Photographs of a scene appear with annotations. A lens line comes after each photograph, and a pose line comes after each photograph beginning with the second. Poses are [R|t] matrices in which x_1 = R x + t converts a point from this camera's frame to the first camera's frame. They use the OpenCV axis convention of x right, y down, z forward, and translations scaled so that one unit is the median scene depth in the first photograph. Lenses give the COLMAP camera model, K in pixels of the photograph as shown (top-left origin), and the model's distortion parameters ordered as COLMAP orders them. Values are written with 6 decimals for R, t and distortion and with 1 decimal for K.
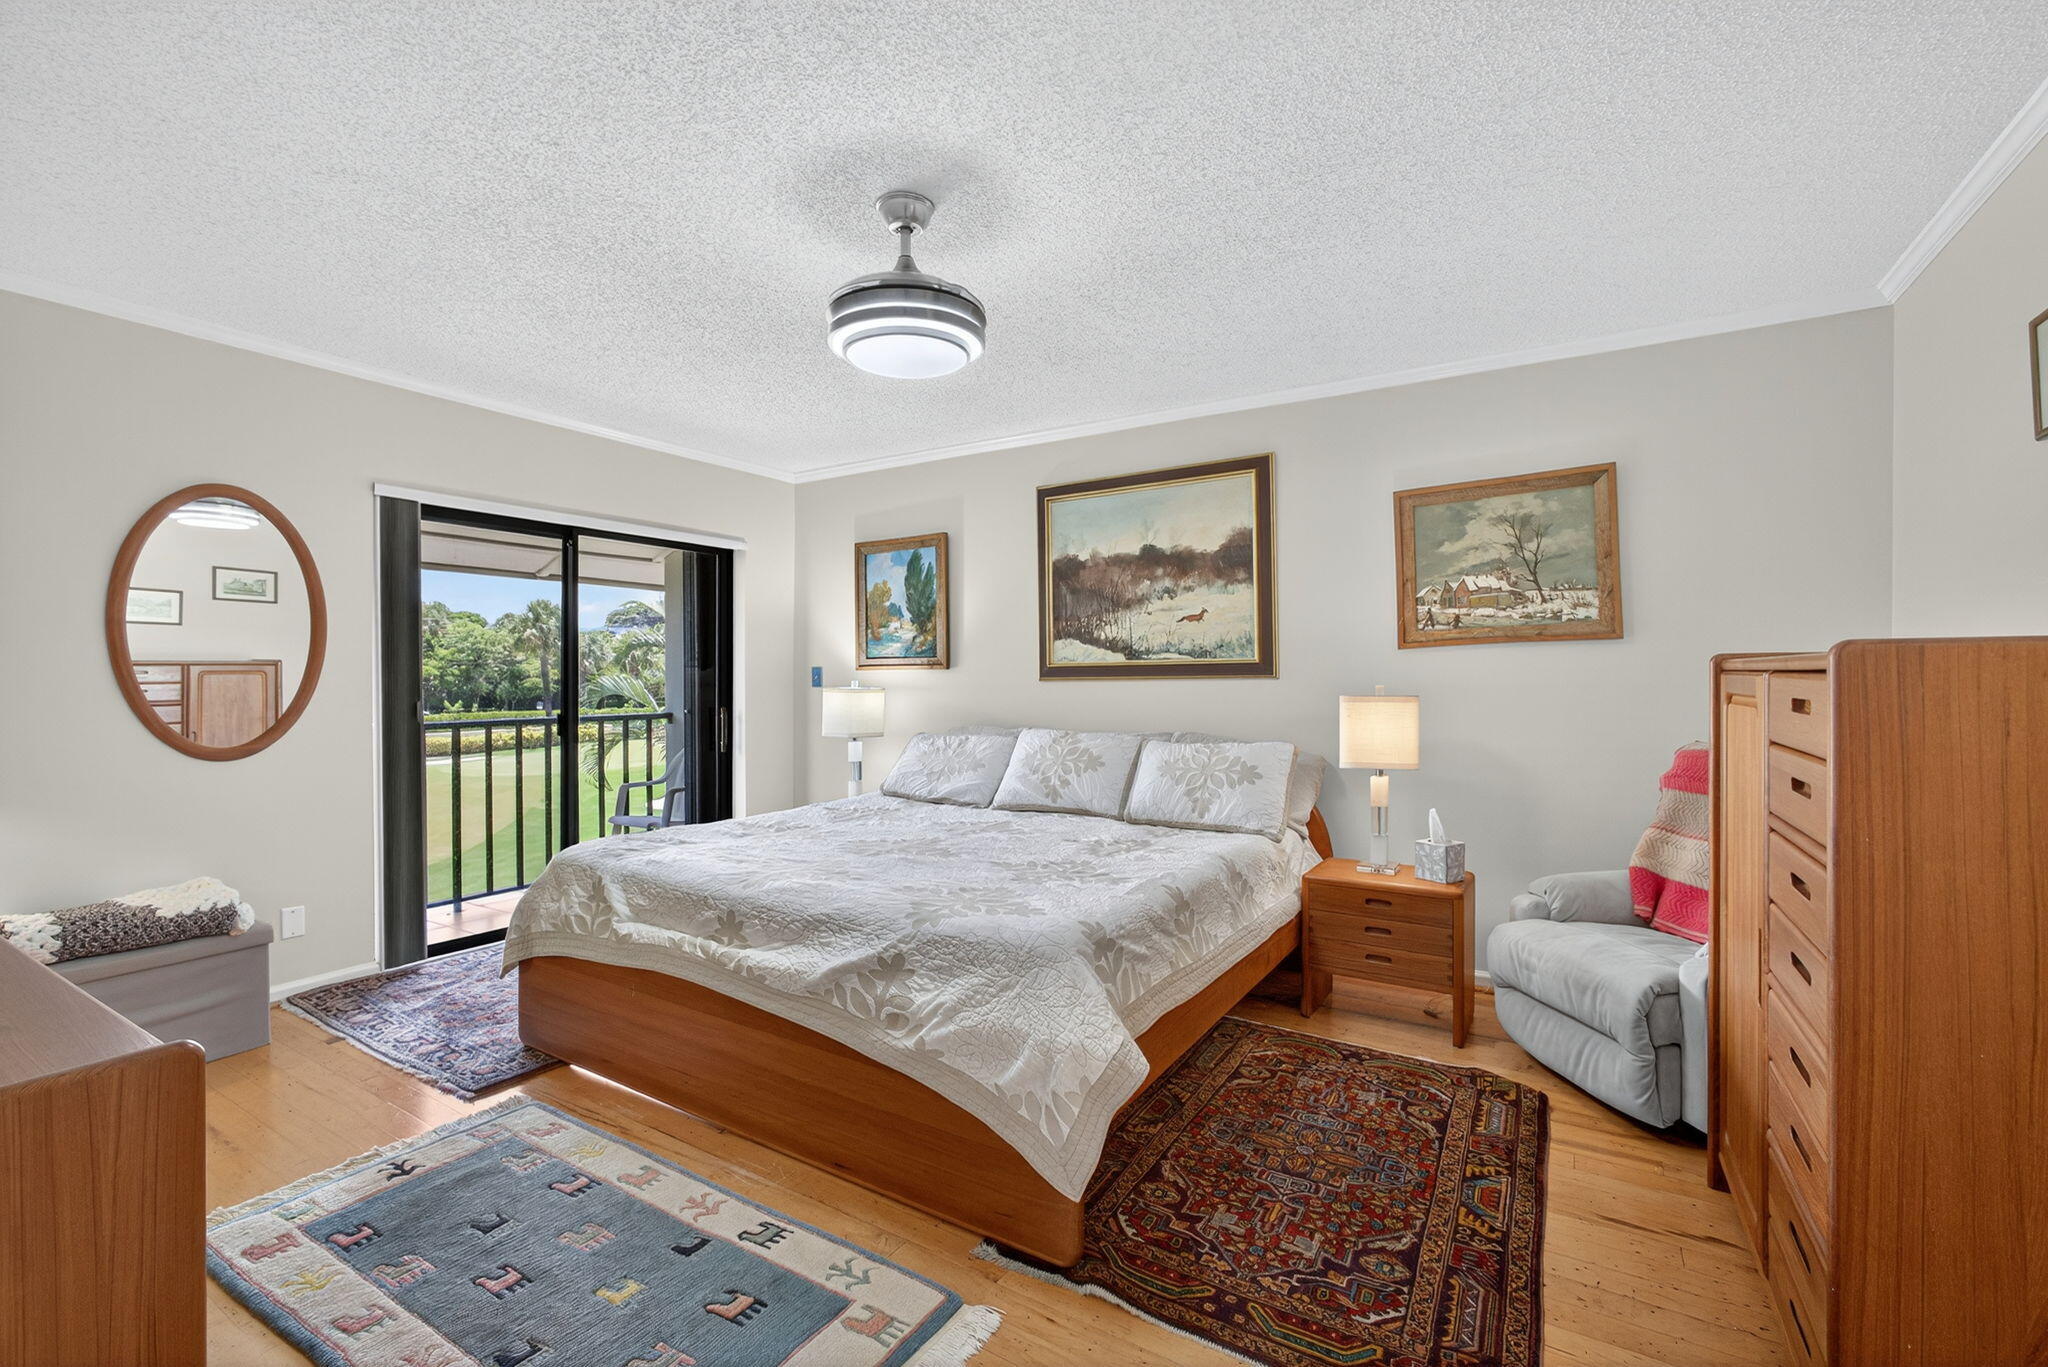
lens RADIAL K [[864.2, 0, 1022.5], [0, 864.2, 681.7], [0, 0, 1]] dist [-0.014347, 0.004556]
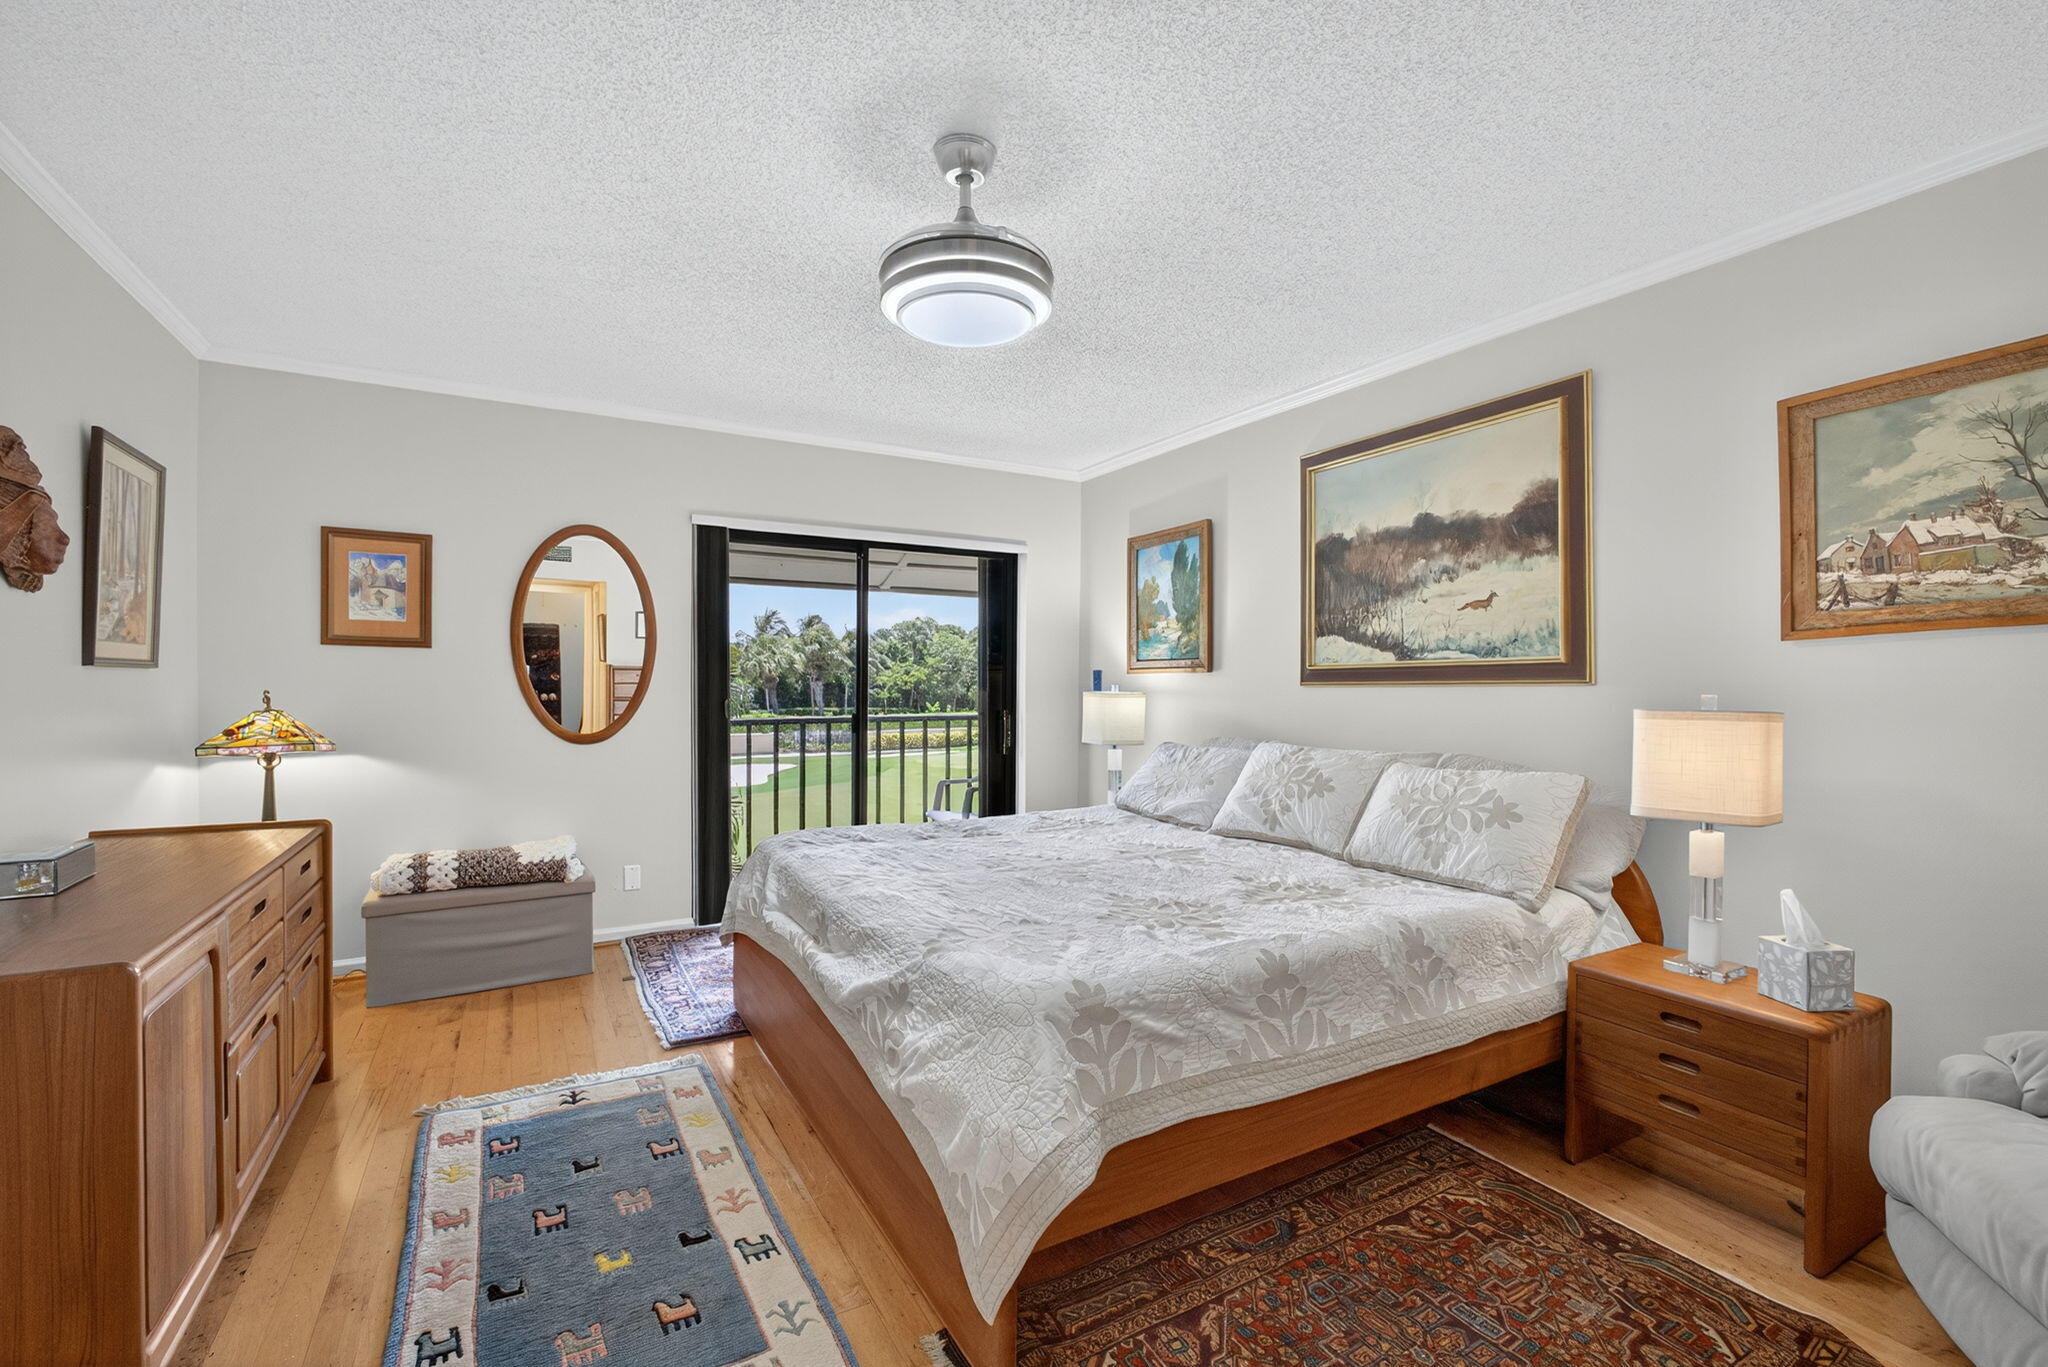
lens RADIAL K [[886.7, 0, 1019.5], [0, 886.7, 697.8], [0, 0, 1]] dist [-0.017418, 0.007496]
pose [[0.888023, 0.013664, -0.459596, 0.234261], [-0.008535, 0.999876, 0.013237, 0.001828], [0.459720, -0.007832, 0.888029, 0.142723]]
